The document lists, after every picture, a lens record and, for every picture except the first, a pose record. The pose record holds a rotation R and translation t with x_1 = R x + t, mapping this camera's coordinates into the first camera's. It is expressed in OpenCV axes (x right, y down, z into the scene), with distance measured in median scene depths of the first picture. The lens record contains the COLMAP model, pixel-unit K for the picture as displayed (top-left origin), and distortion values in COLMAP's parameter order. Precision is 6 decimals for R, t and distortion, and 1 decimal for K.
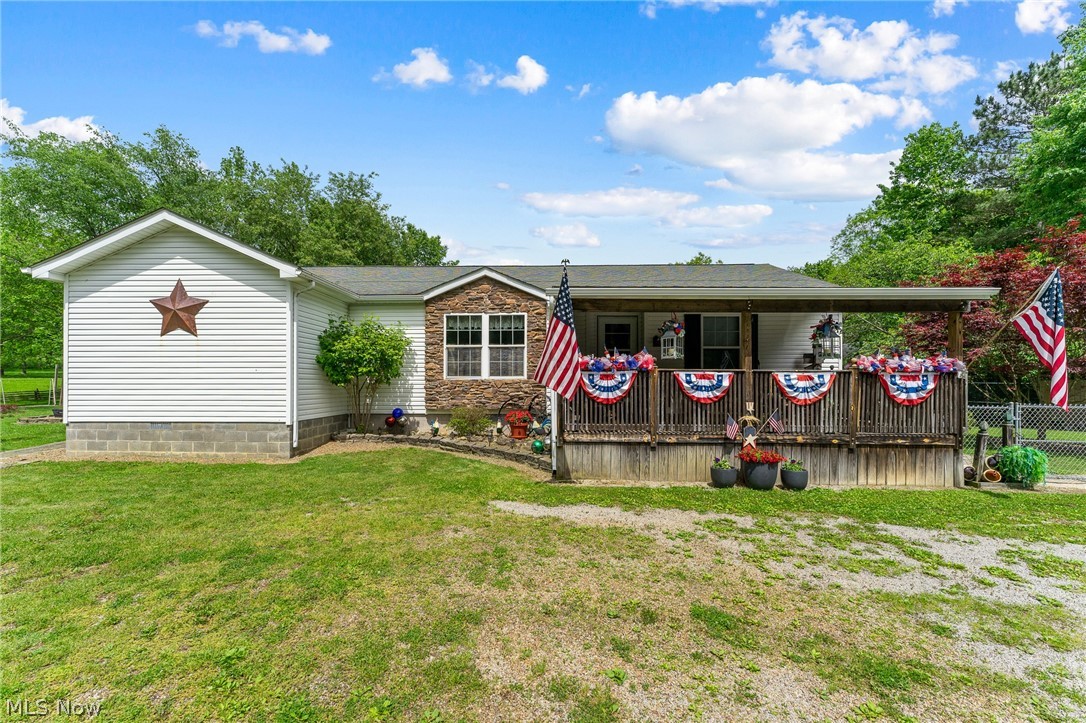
lens RADIAL K [[442.3, 0, 536.9], [0, 442.3, 375.8], [0, 0, 1]] dist [-0.000038, 0.000103]
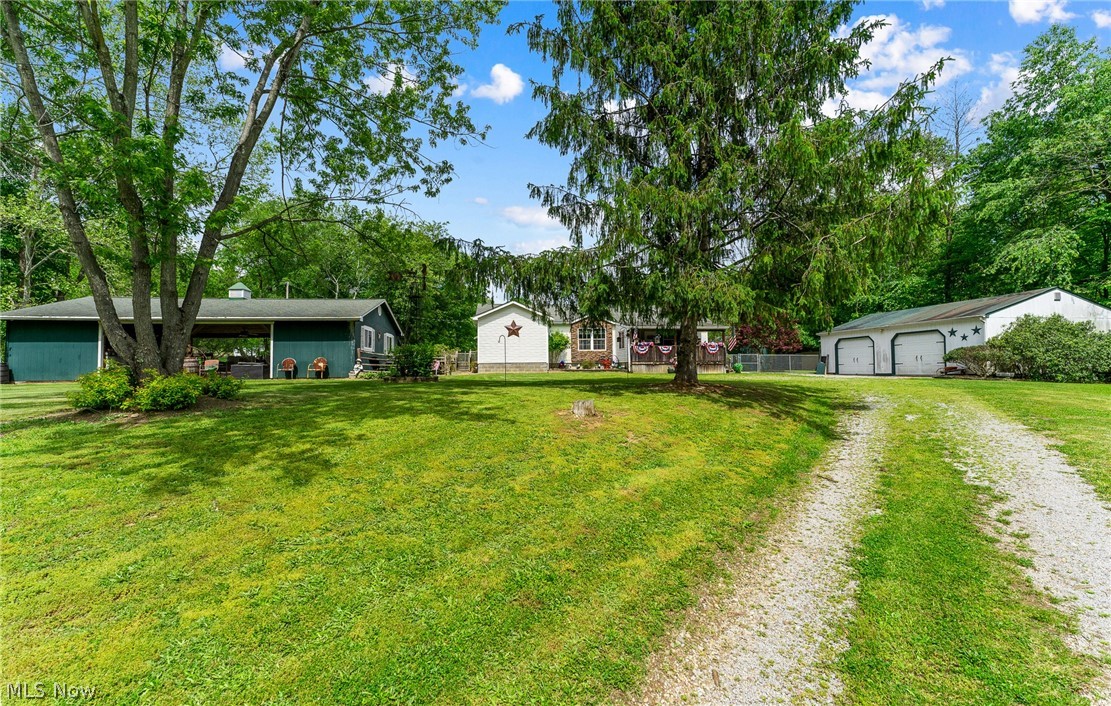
lens RADIAL K [[441.9, 0, 555.5], [0, 441.9, 353.0], [0, 0, 1]] dist [-0.000477, 0.000192]
pose [[0.990397, -0.006891, 0.138083, -0.953694], [0.010022, 0.999708, -0.021988, 0.106438], [-0.137891, 0.023160, 0.990177, -2.321577]]
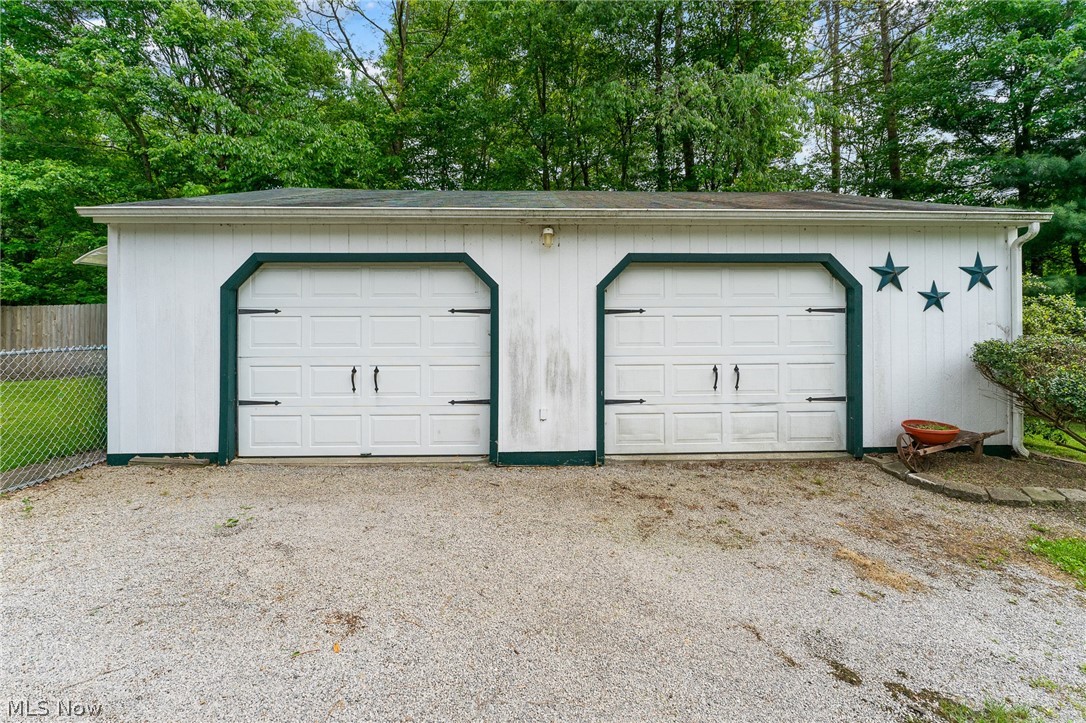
lens RADIAL K [[449.5, 0, 542.1], [0, 449.5, 323.3], [0, 0, 1]] dist [-0.002646, -0.000326]
pose [[-0.031403, -0.005668, 0.999491, 0.997557], [-0.013734, 0.999892, 0.005239, 0.029649], [-0.999412, -0.013562, -0.031478, 0.281689]]
